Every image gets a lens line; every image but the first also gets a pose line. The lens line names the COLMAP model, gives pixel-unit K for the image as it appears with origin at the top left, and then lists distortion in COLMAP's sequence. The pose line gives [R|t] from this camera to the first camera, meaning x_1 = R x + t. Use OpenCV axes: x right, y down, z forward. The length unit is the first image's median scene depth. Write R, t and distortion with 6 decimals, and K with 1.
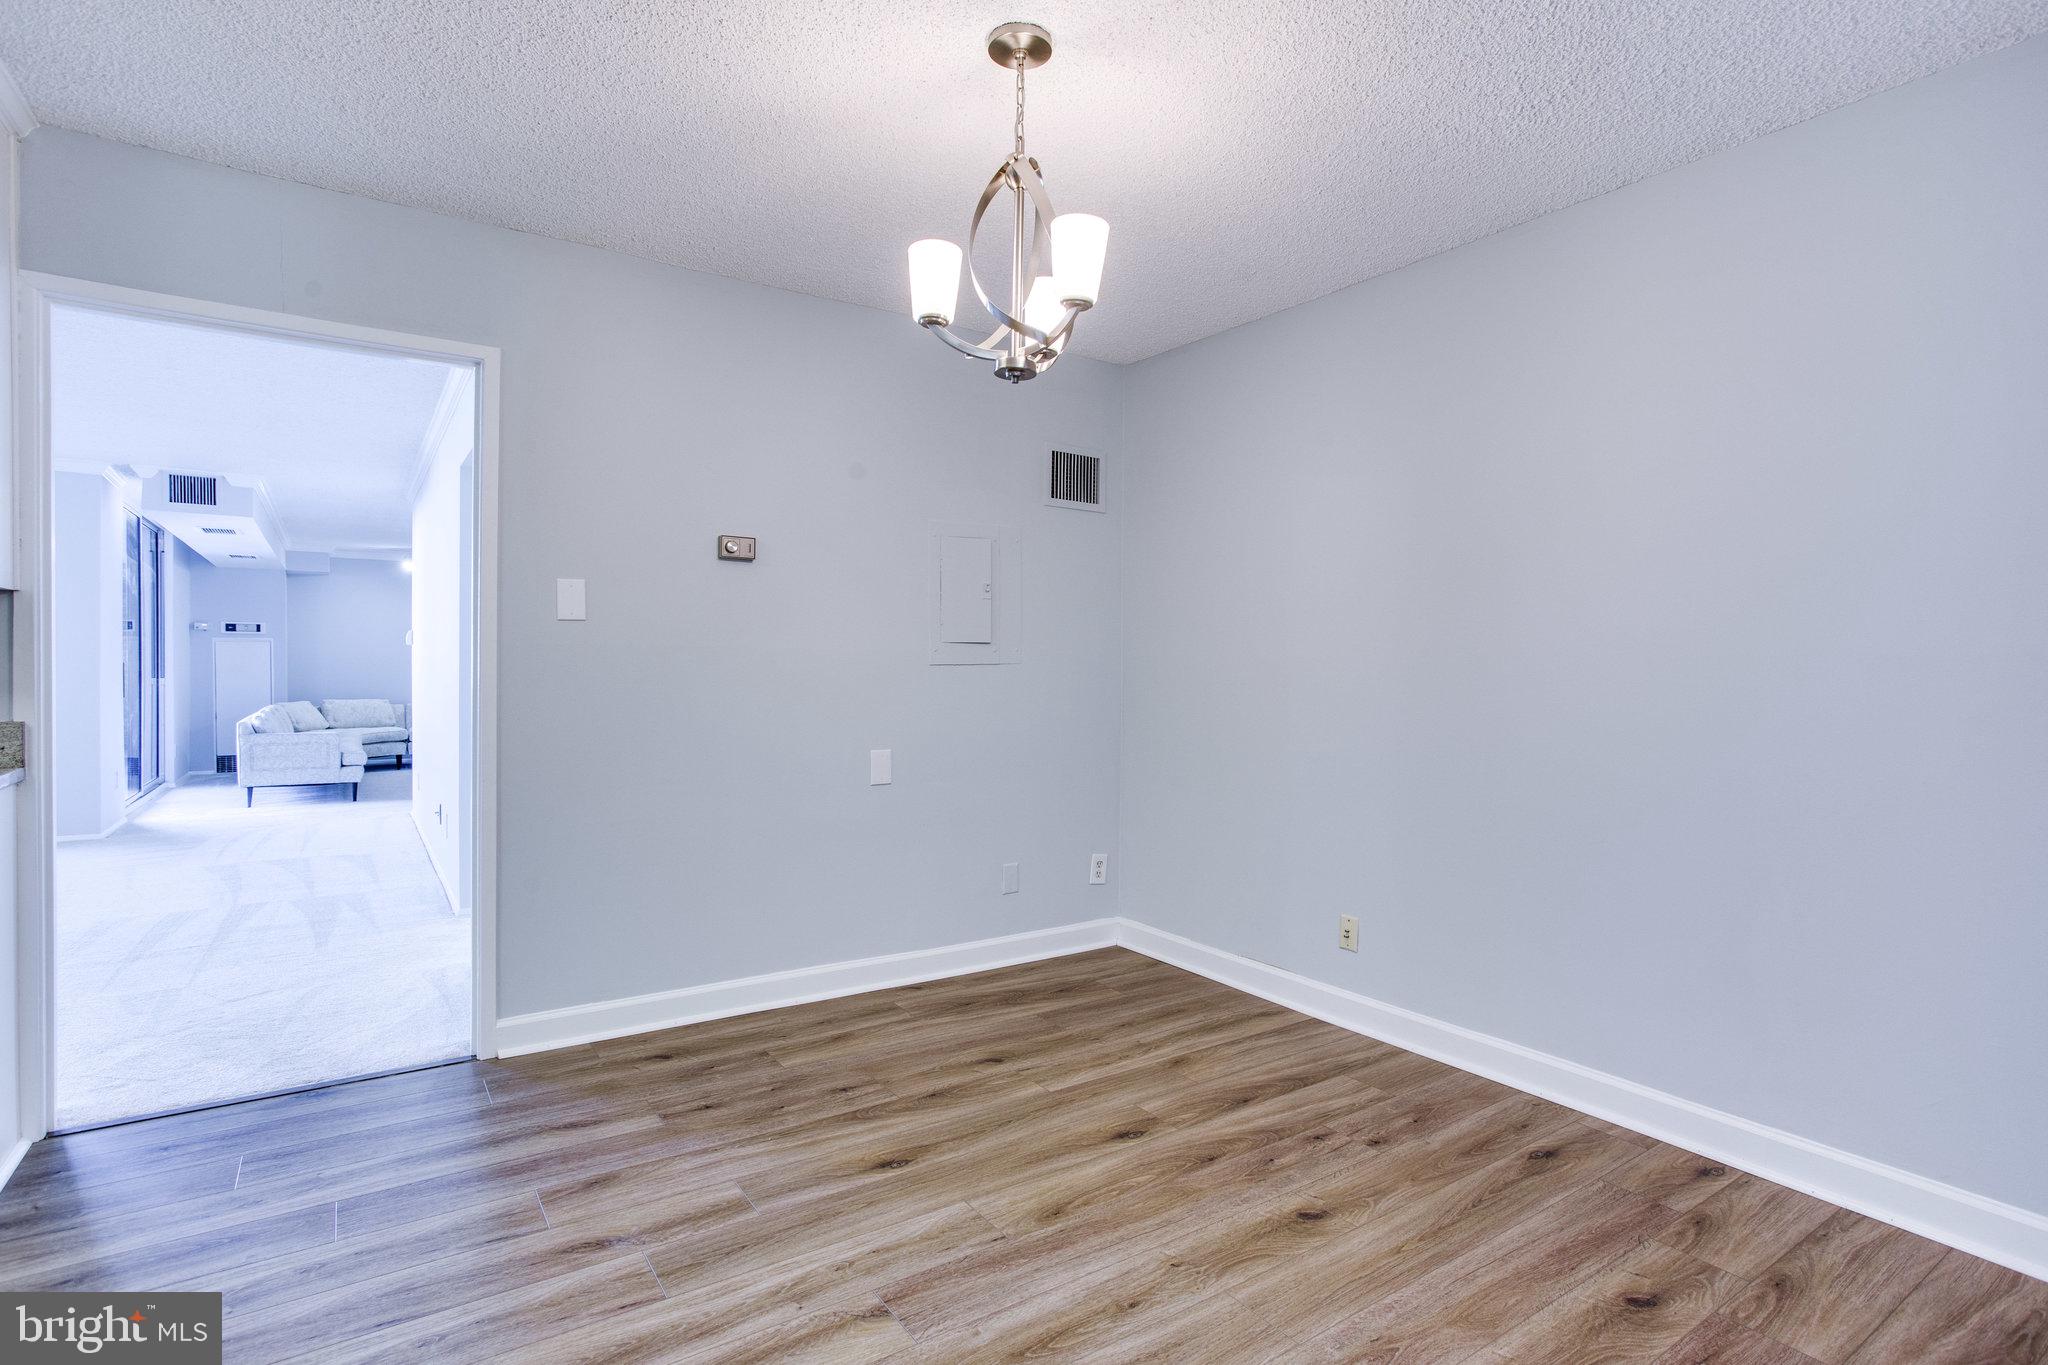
lens RADIAL K [[1013.0, 0, 996.4], [0, 1013.0, 678.0], [0, 0, 1]] dist [-0.041462, 0.018670]
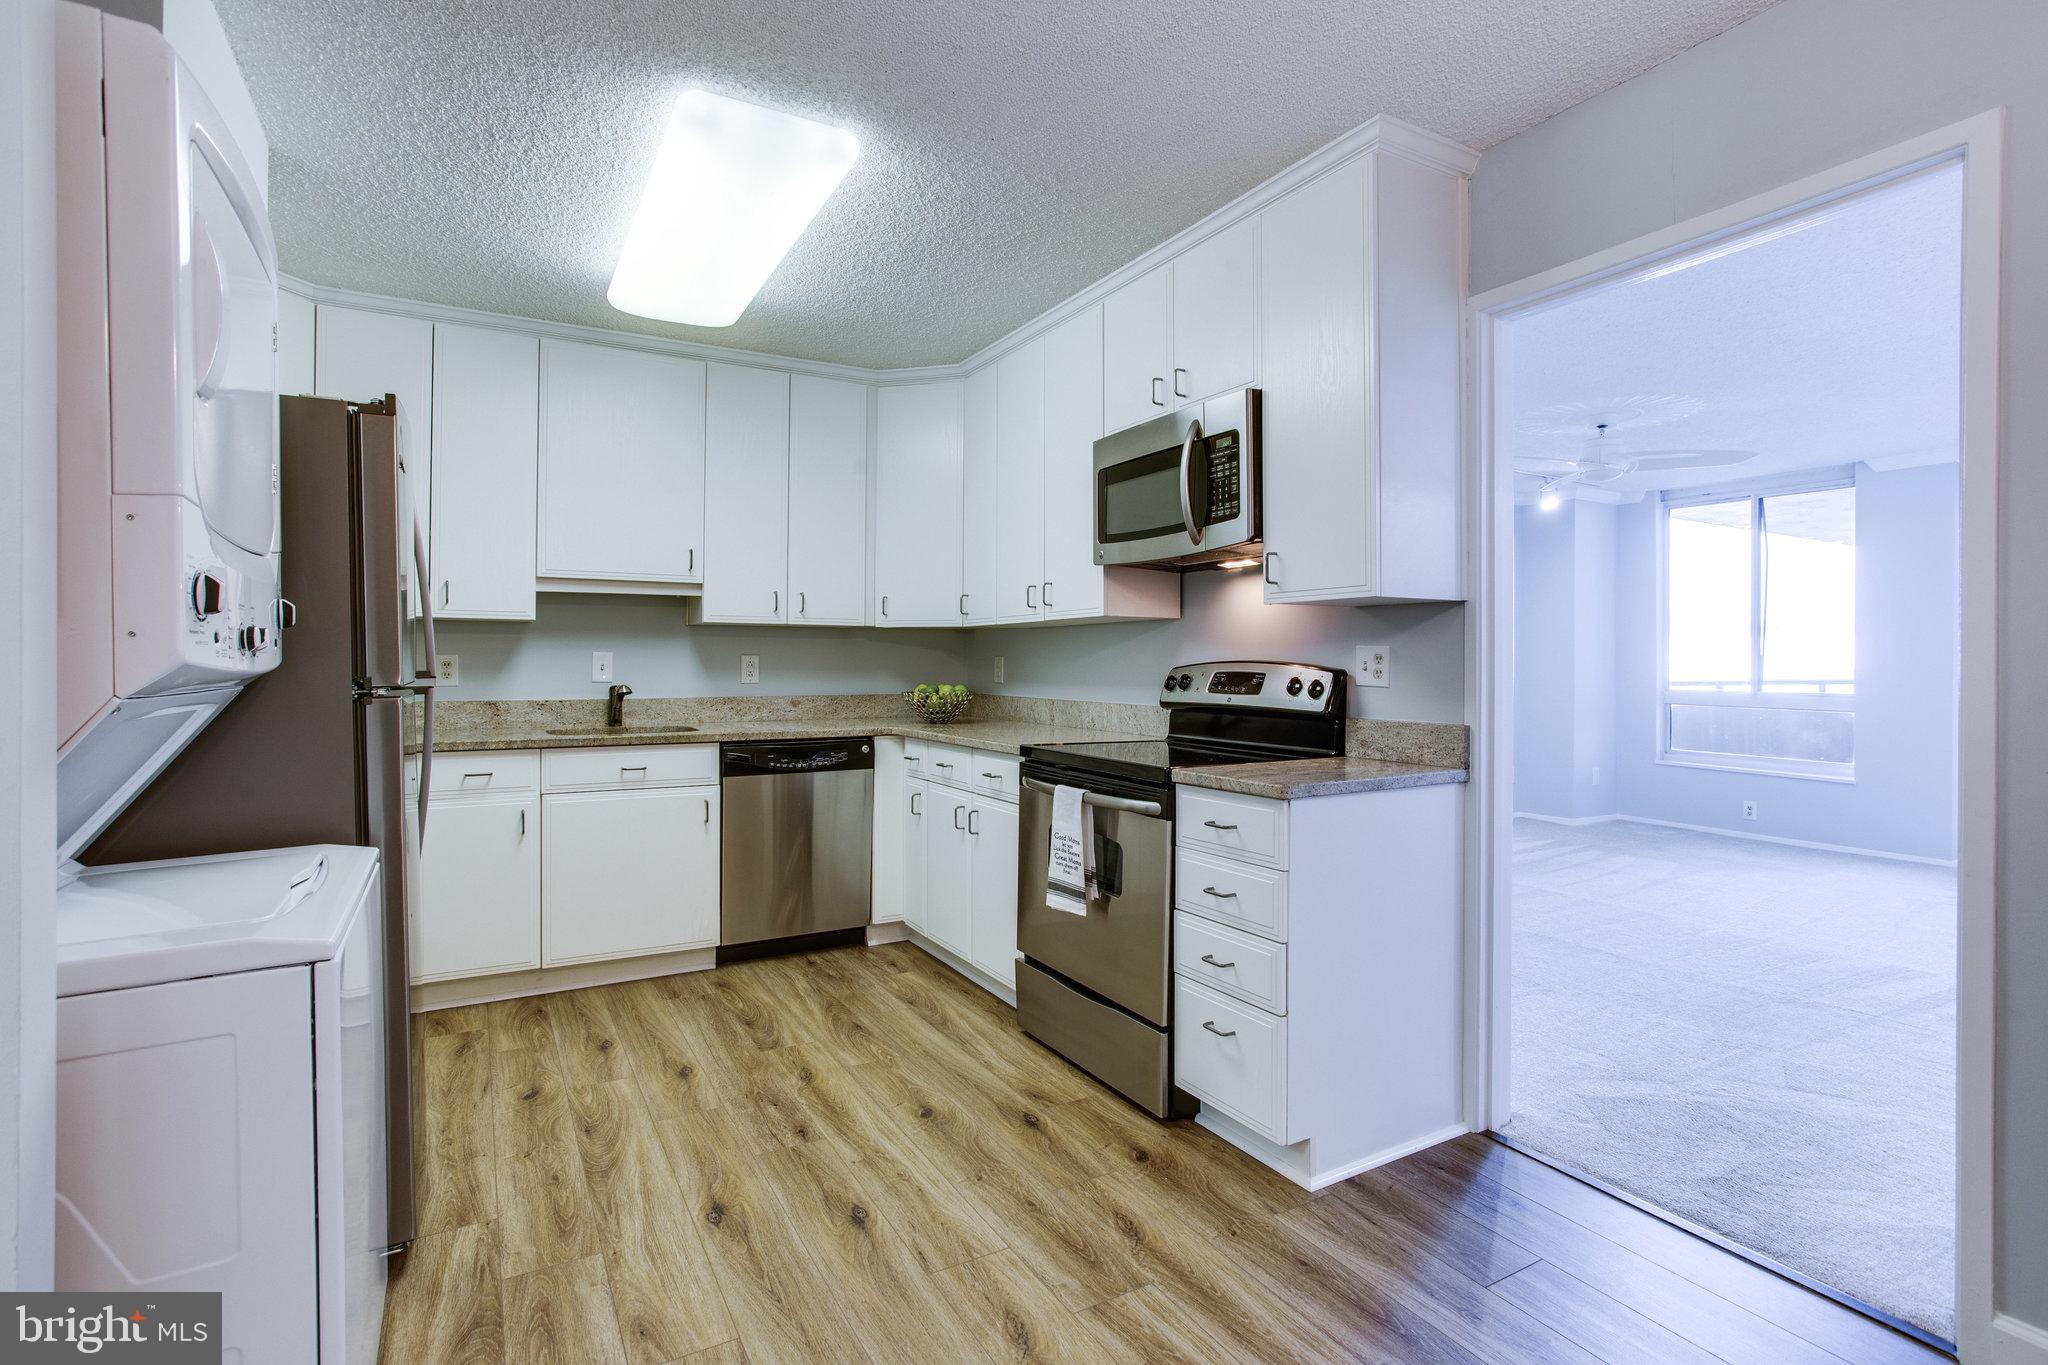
lens RADIAL K [[1013.0, 0, 1049.3], [0, 1013.0, 657.4], [0, 0, 1]] dist [-0.041462, 0.018670]
pose [[-0.061745, -0.011816, -0.998022, 0.091018], [-0.013574, 0.999847, -0.010998, -0.008951], [0.998000, 0.012869, -0.061896, 0.542152]]
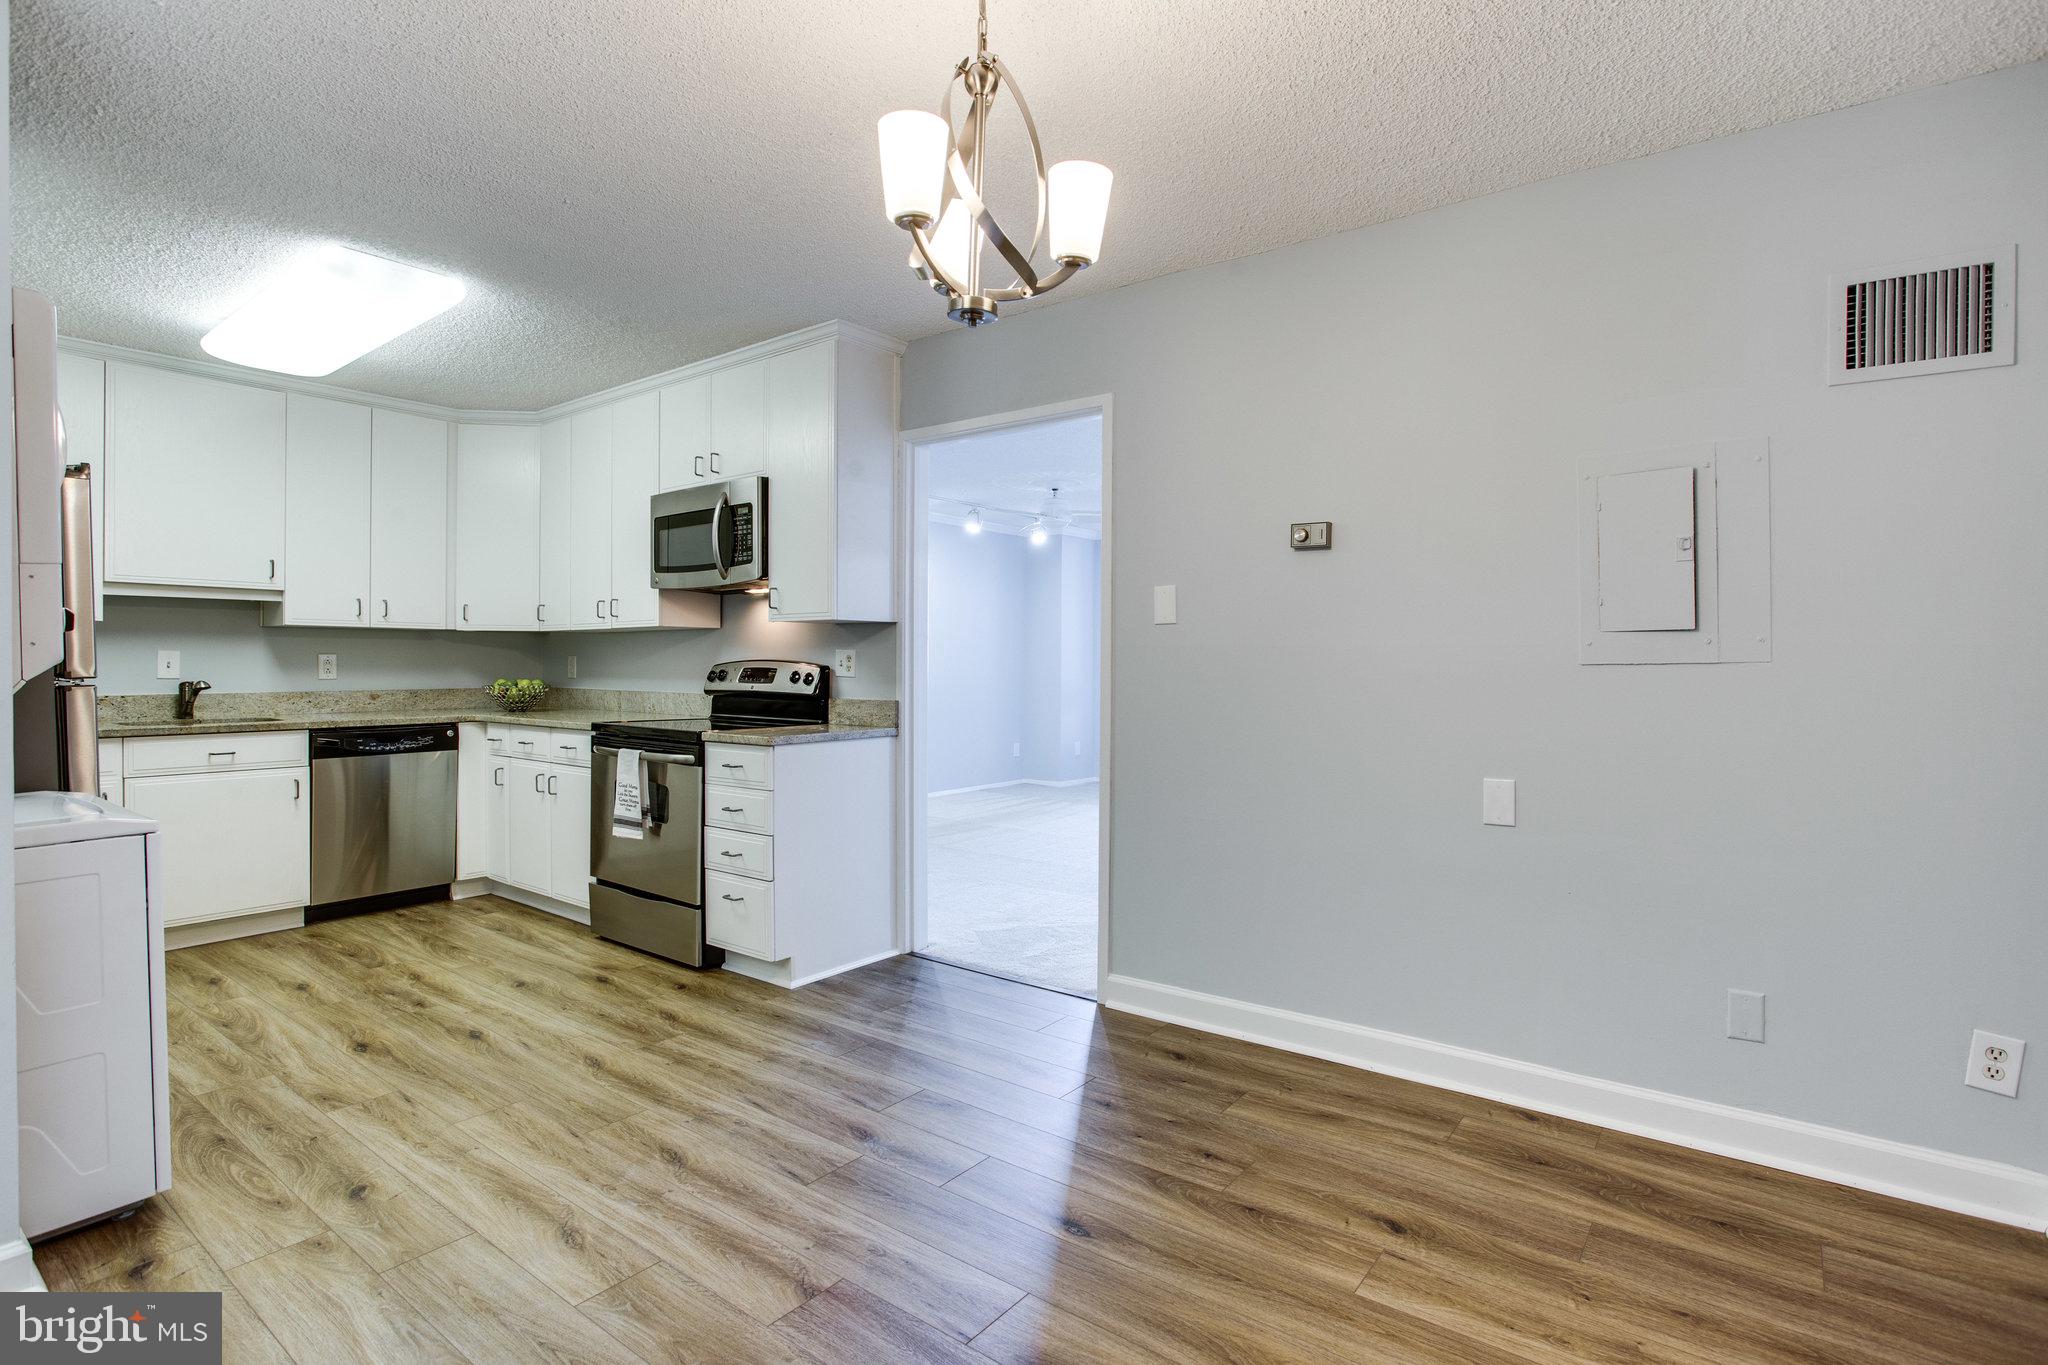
lens RADIAL K [[1013.0, 0, 1069.1], [0, 1013.0, 675.5], [0, 0, 1]] dist [-0.041462, 0.018670]
pose [[0.345656, 0.006090, -0.938341, 0.625344], [-0.011582, 0.999930, 0.002223, -0.004727], [0.938290, 0.010100, 0.345703, 0.591772]]
